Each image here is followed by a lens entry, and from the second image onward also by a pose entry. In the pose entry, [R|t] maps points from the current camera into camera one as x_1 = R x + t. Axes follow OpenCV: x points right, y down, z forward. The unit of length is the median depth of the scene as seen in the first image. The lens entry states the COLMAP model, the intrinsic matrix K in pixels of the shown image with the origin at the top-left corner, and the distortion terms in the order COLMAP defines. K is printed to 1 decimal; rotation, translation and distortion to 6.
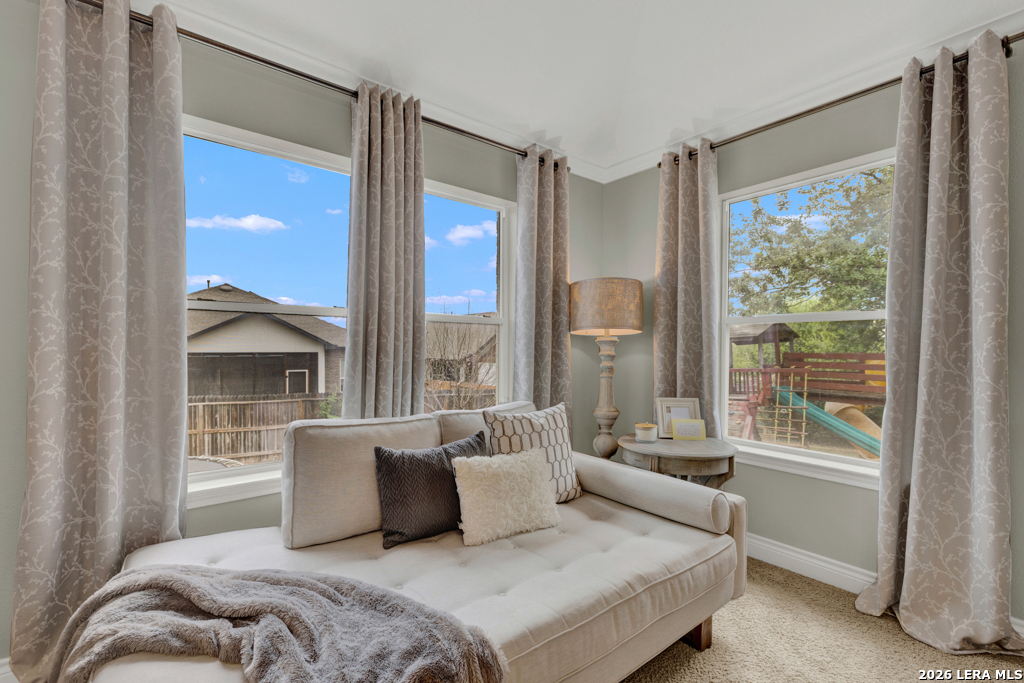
lens RADIAL K [[439.5, 0, 514.0], [0, 439.5, 346.7], [0, 0, 1]] dist [-0.003439, -0.000156]
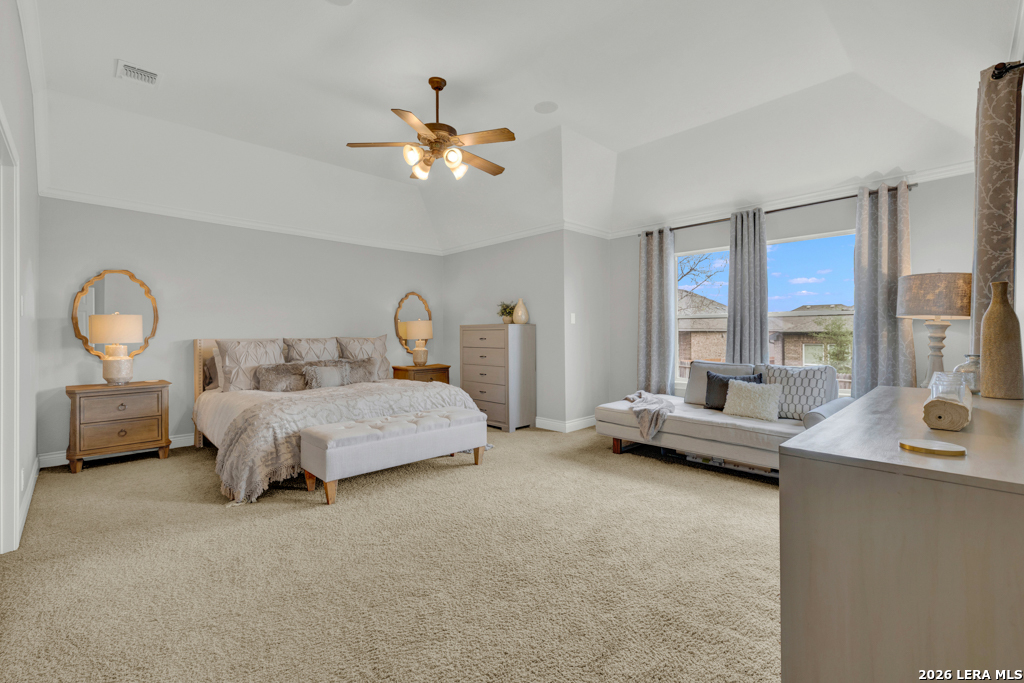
lens RADIAL K [[439.5, 0, 508.3], [0, 439.5, 332.2], [0, 0, 1]] dist [-0.003439, -0.000156]
pose [[0.092001, -0.007522, -0.995731, 1.369493], [0.003301, 0.999968, -0.007249, 0.012130], [0.995753, -0.002620, 0.092023, -0.261976]]
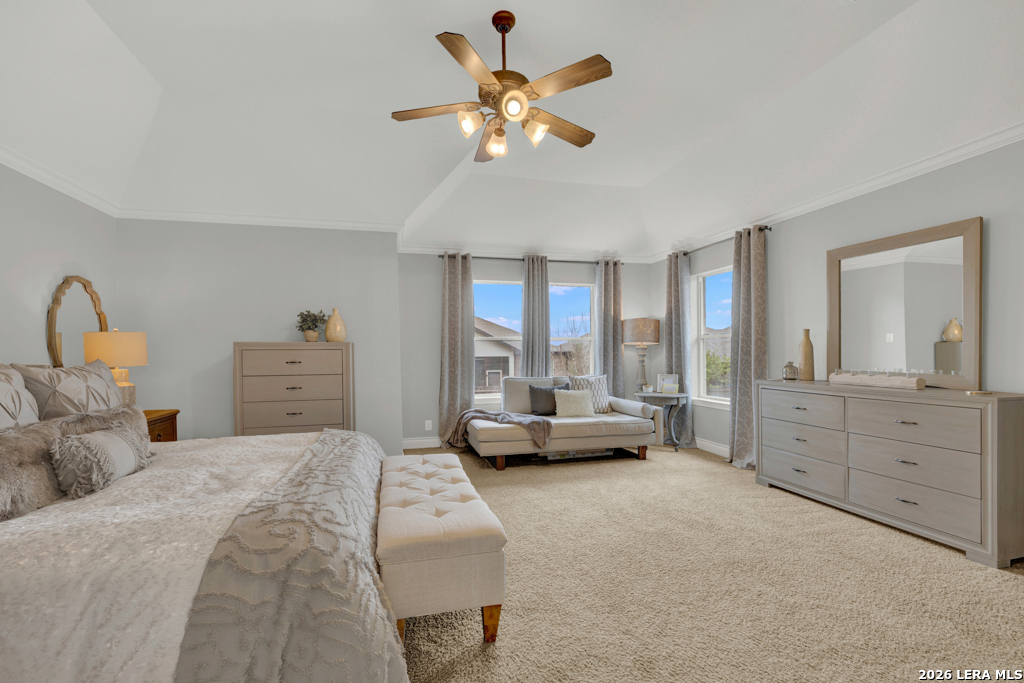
lens RADIAL K [[439.5, 0, 504.4], [0, 439.5, 352.2], [0, 0, 1]] dist [-0.003439, -0.000156]
pose [[0.909794, -0.009915, -0.414943, 0.516528], [0.010752, 0.999942, -0.000319, 0.002193], [0.414922, -0.004171, 0.909848, -1.203164]]
